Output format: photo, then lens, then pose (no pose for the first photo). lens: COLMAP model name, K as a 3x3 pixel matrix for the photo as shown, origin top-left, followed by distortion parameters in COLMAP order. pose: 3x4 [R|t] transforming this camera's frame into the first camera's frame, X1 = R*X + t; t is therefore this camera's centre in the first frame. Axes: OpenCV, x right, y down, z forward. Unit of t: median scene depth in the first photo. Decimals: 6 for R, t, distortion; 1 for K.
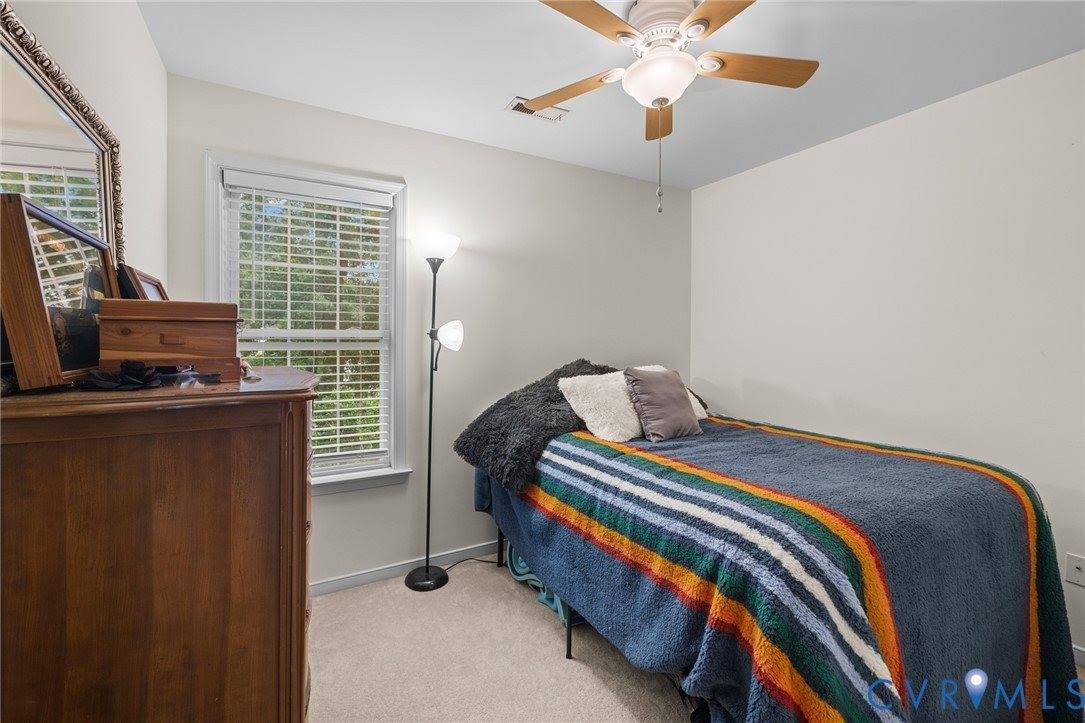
lens RADIAL K [[465.8, 0, 540.0], [0, 465.8, 353.5], [0, 0, 1]] dist [-0.000299, 0.000076]
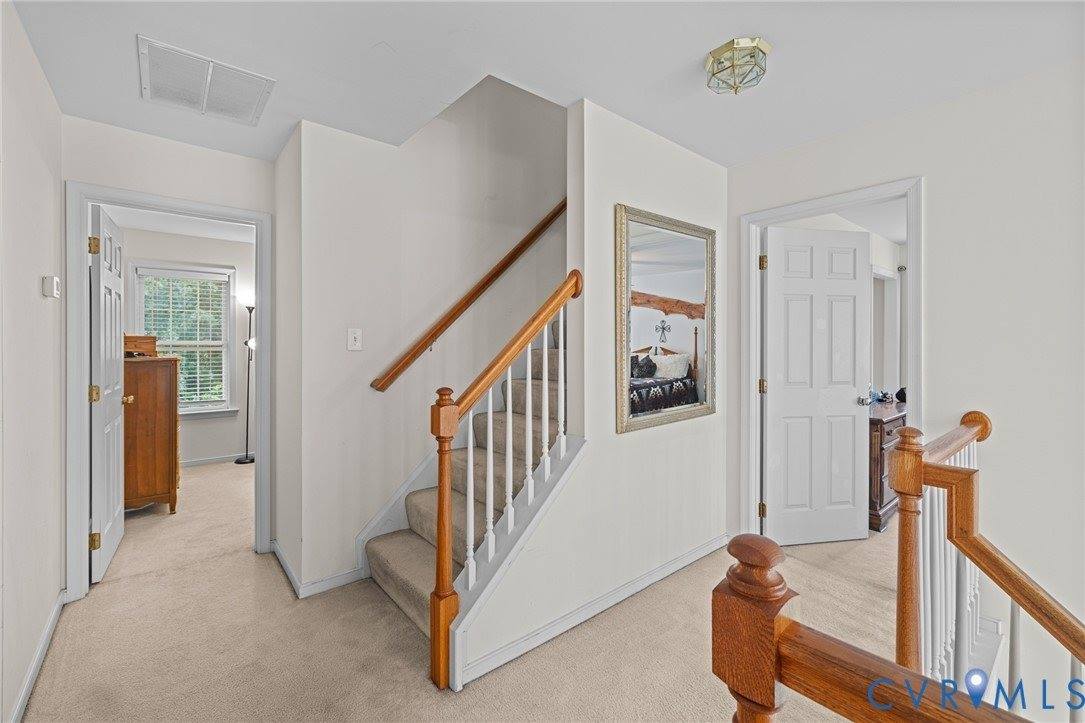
lens RADIAL K [[465.8, 0, 545.6], [0, 465.8, 354.6], [0, 0, 1]] dist [-0.000299, 0.000076]
pose [[0.982066, -0.006528, 0.188426, 0.668741], [0.009117, 0.999876, -0.012878, 0.048968], [-0.188318, 0.014365, 0.982003, -1.273920]]
